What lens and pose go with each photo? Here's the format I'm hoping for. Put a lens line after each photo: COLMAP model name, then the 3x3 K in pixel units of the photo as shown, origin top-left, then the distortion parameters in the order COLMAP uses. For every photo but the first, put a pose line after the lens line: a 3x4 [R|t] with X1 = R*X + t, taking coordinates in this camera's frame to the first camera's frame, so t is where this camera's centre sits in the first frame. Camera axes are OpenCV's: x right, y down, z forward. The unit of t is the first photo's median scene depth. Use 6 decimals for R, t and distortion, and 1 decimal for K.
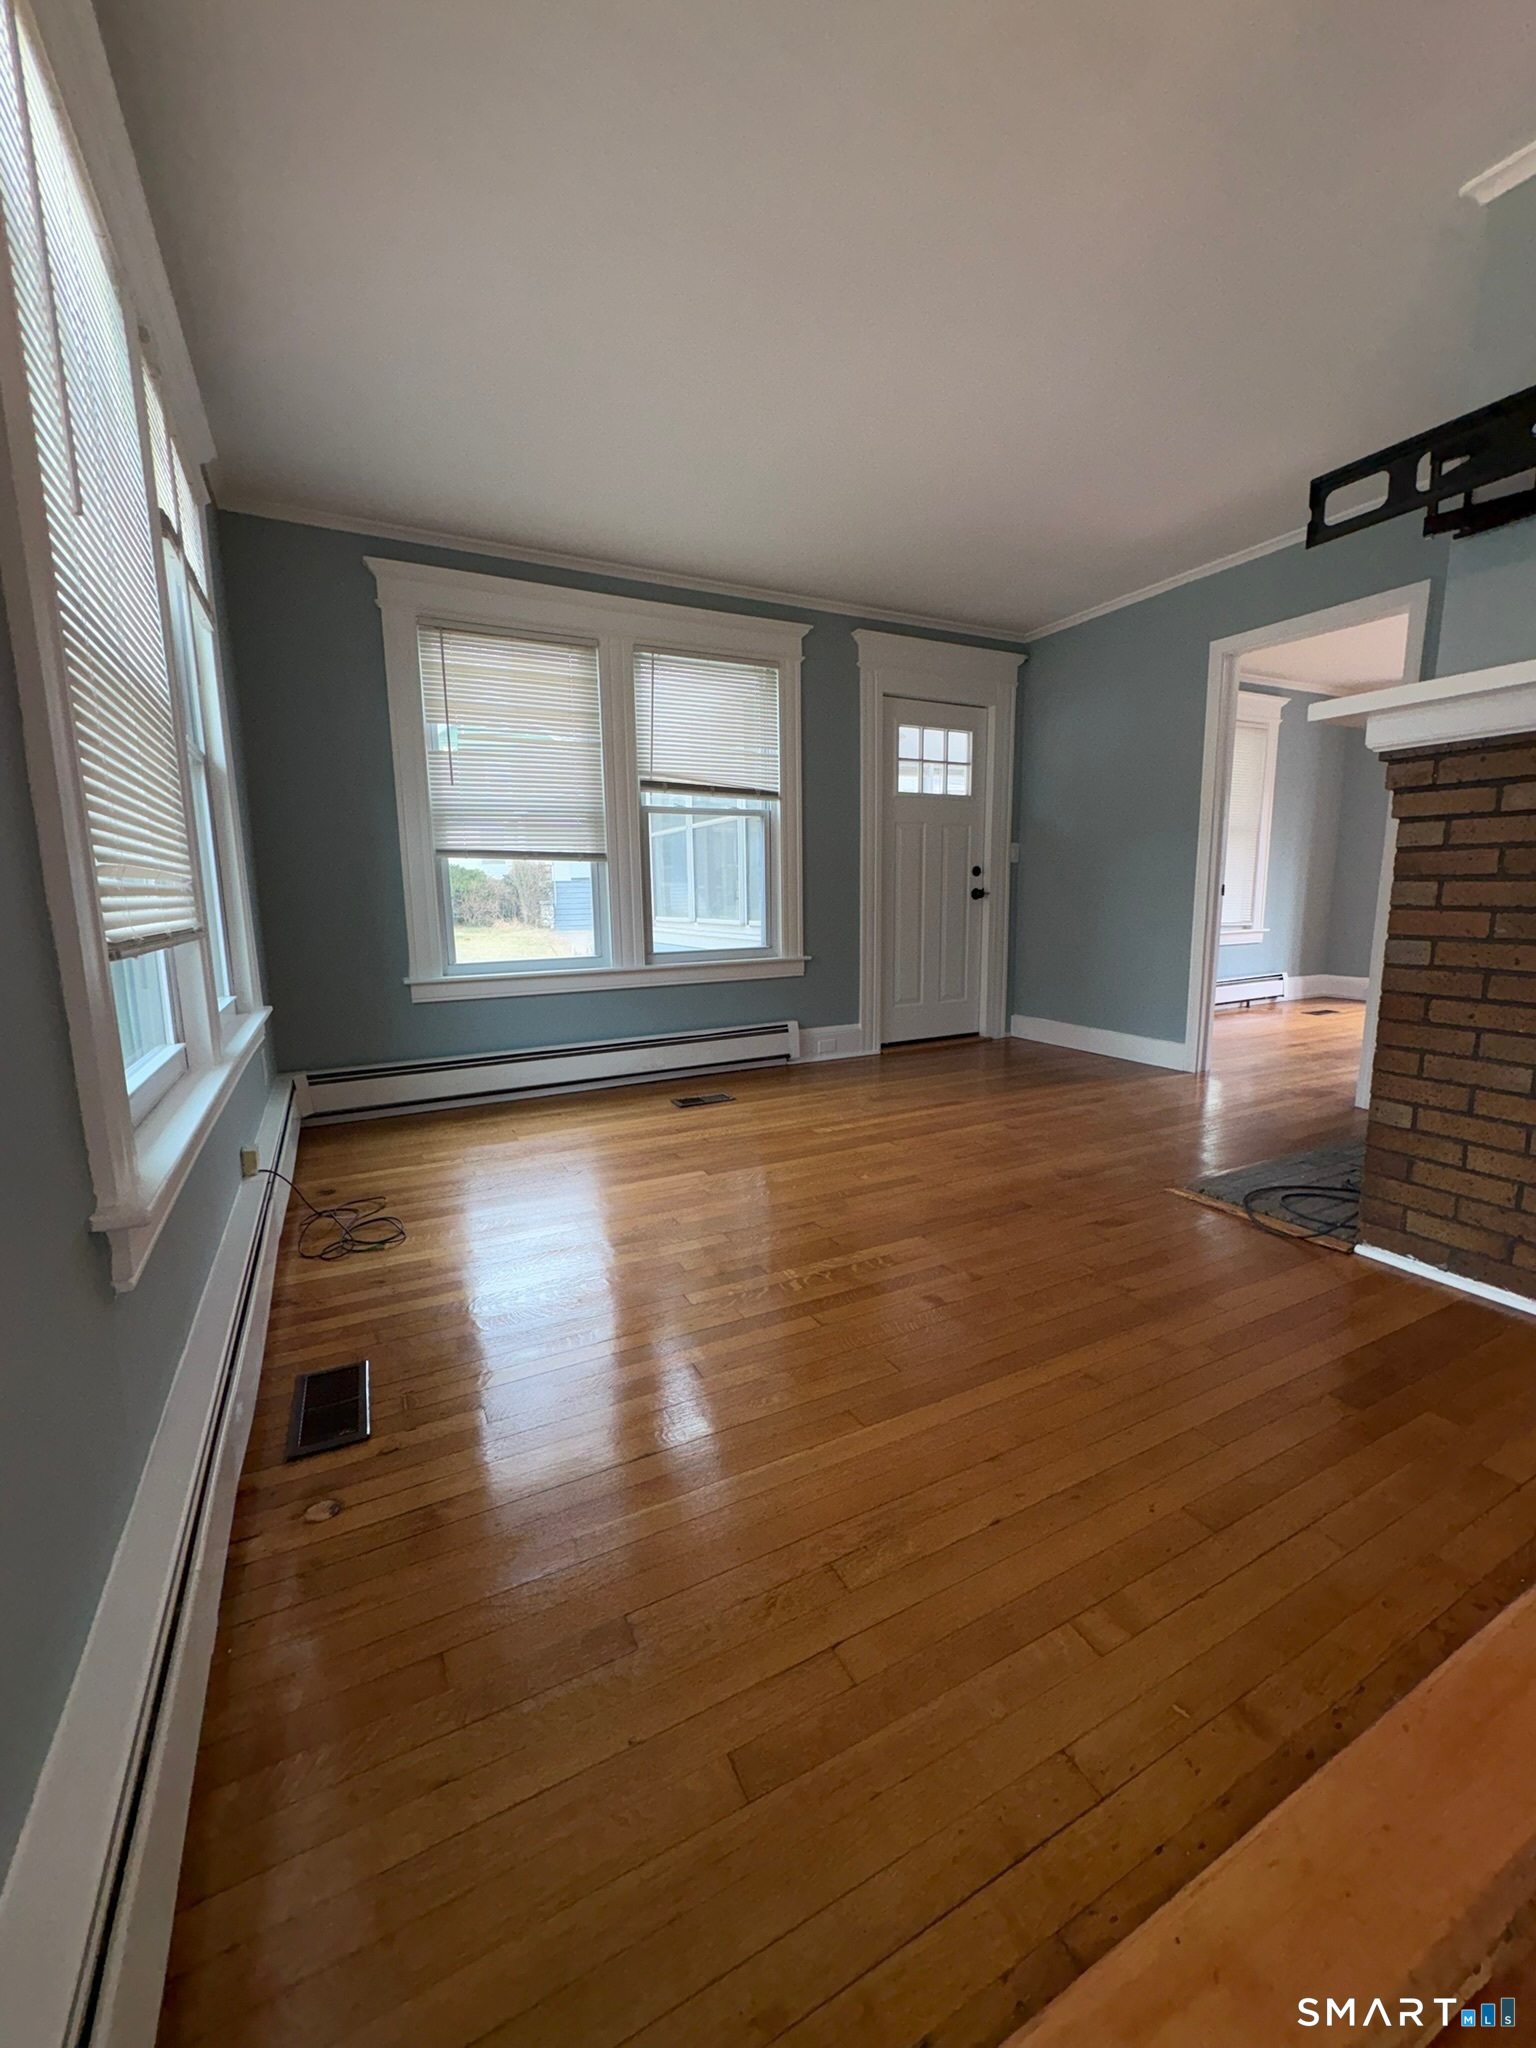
lens RADIAL K [[813.0, 0, 765.2], [0, 813.0, 1016.3], [0, 0, 1]] dist [-0.000924, 0.000609]
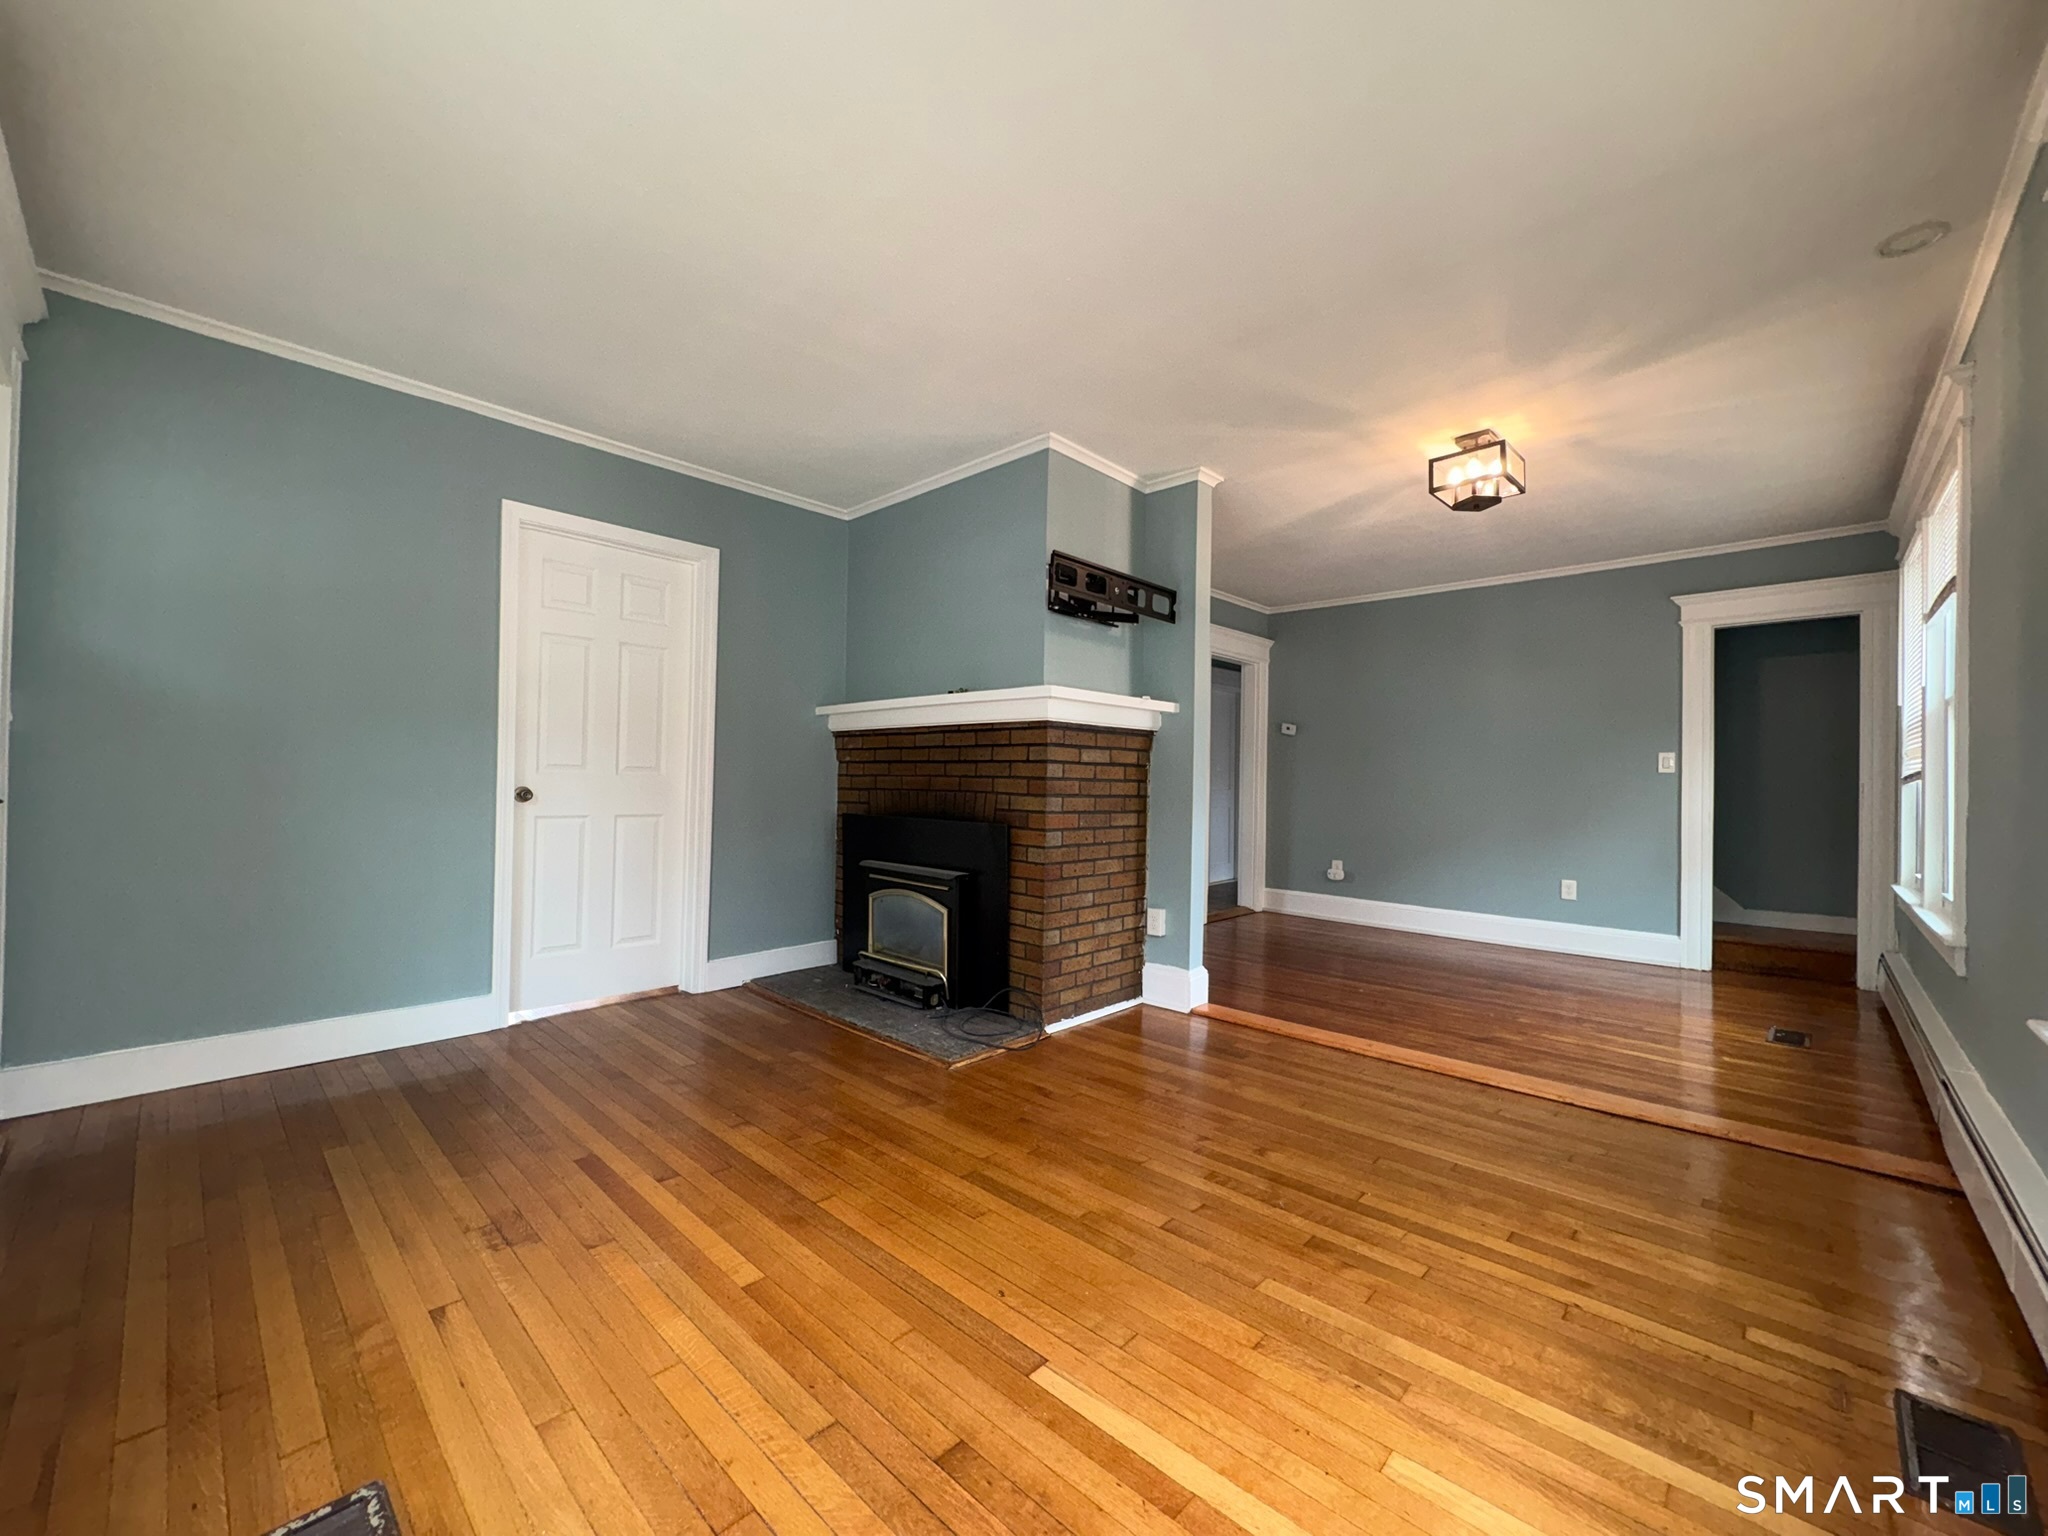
lens RADIAL K [[813.0, 0, 1019.0], [0, 813.0, 769.7], [0, 0, 1]] dist [-0.000924, 0.000609]
pose [[-0.324734, 0.022785, 0.945531, -0.434365], [0.131895, 0.991032, 0.021416, -0.147502], [-0.936564, 0.131666, -0.324827, 0.882852]]
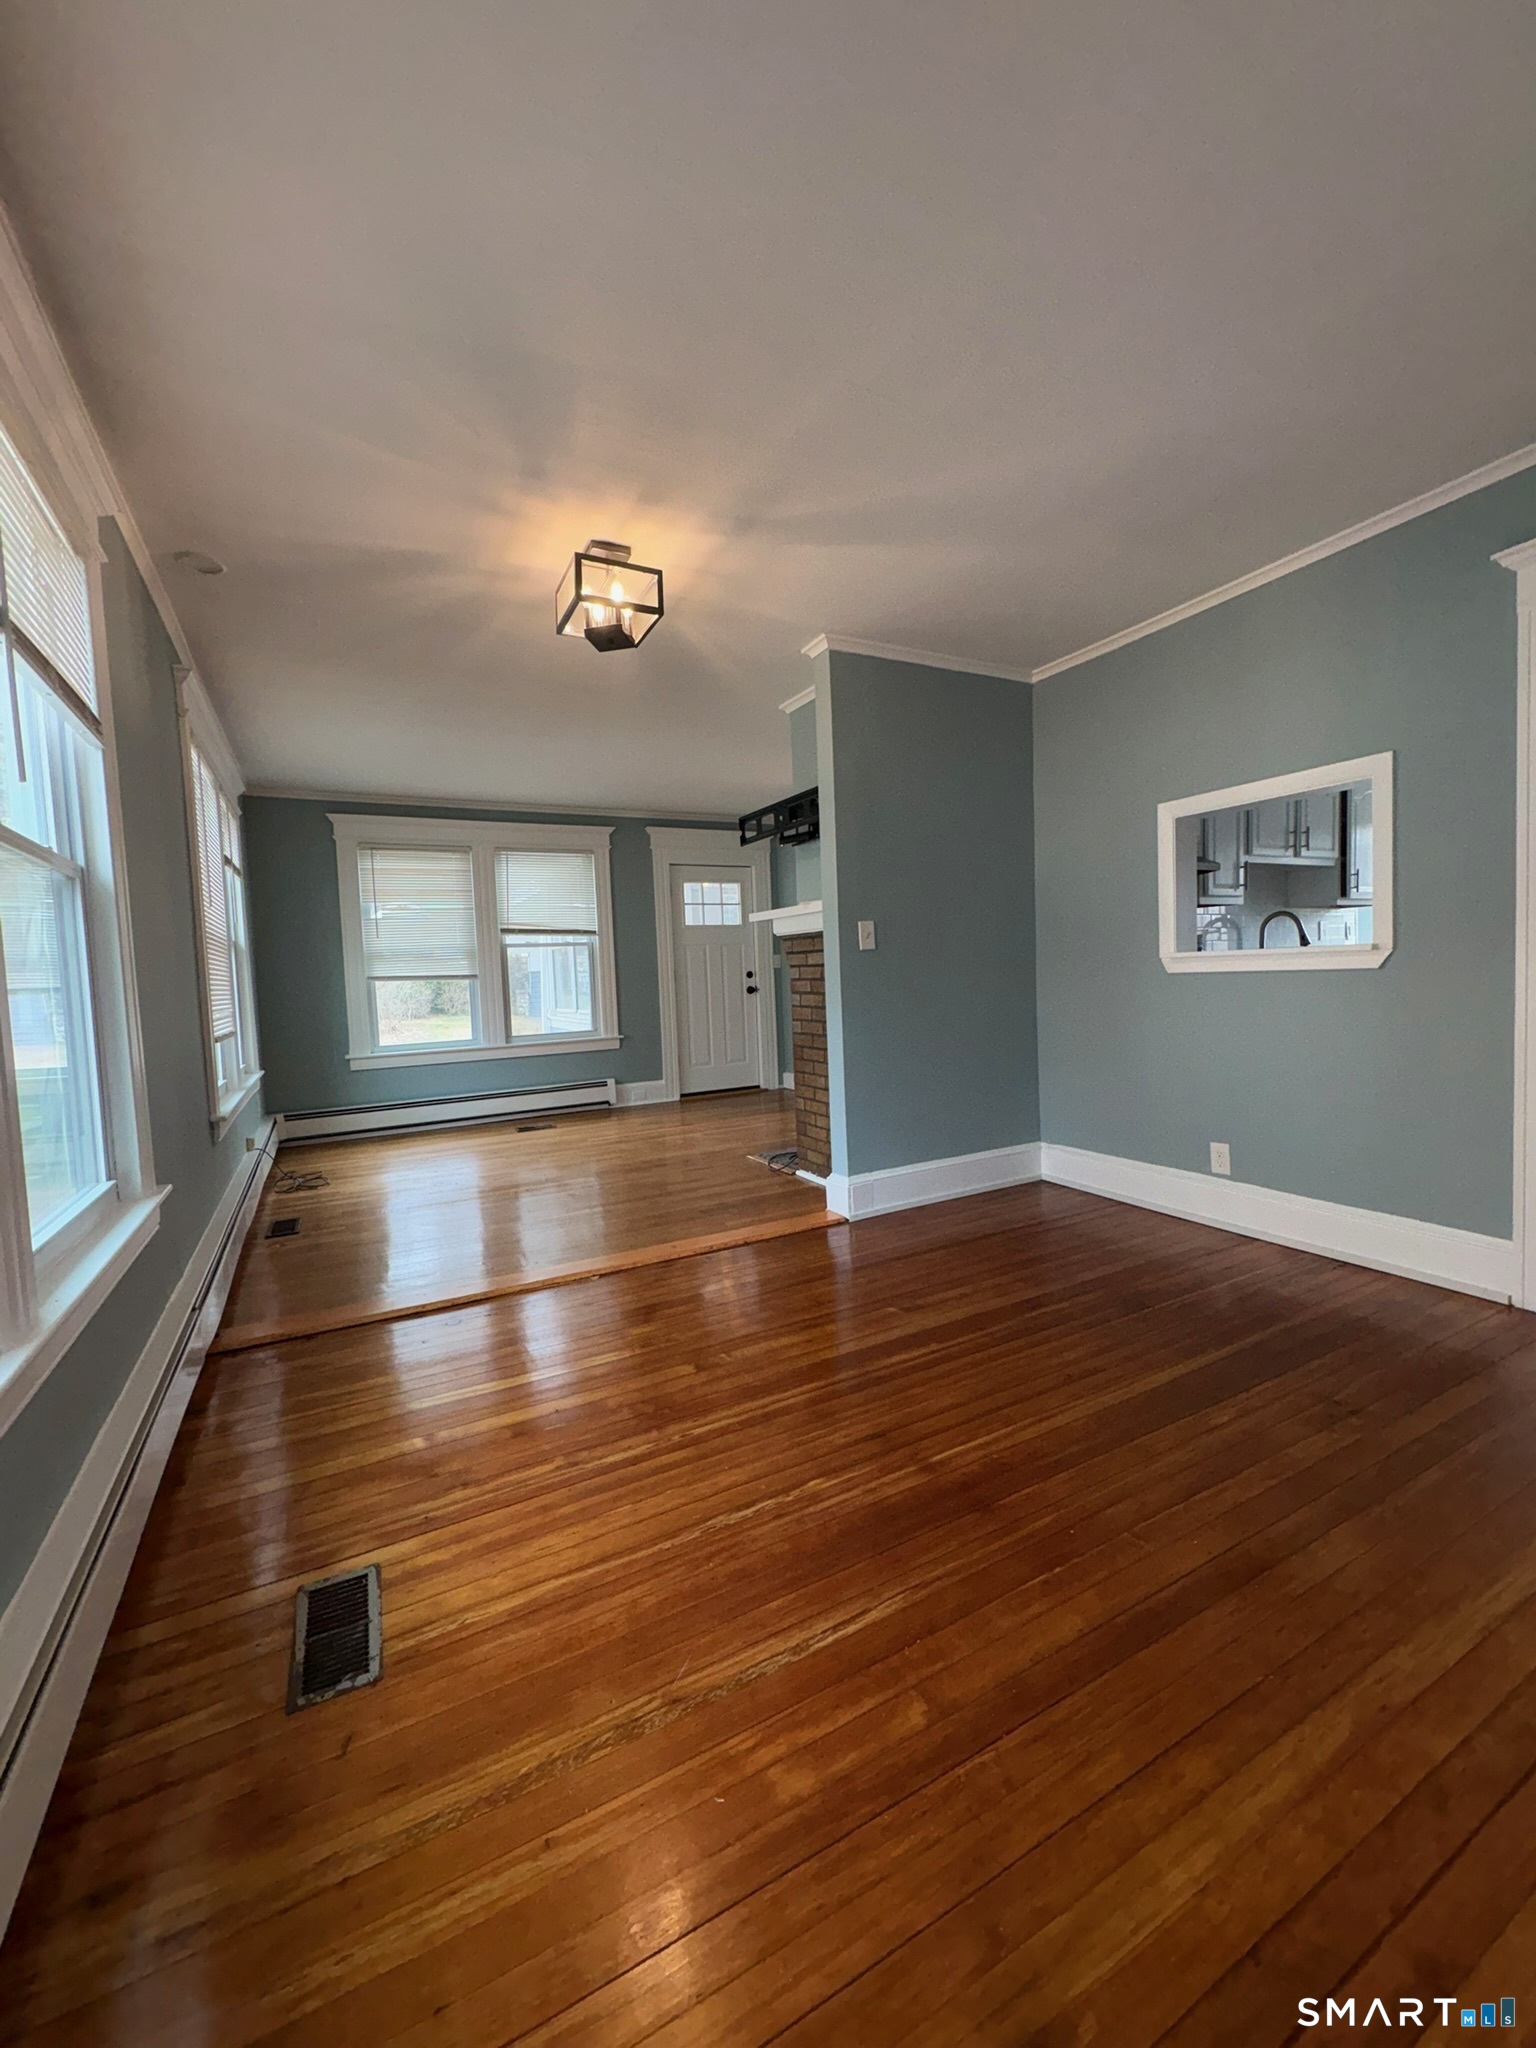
lens RADIAL K [[813.0, 0, 763.8], [0, 813.0, 1012.0], [0, 0, 1]] dist [-0.000924, 0.000609]
pose [[0.999627, -0.026115, 0.007930, 0.380207], [0.026792, 0.994349, -0.102724, 0.055802], [-0.005203, 0.102899, 0.994678, -0.631099]]
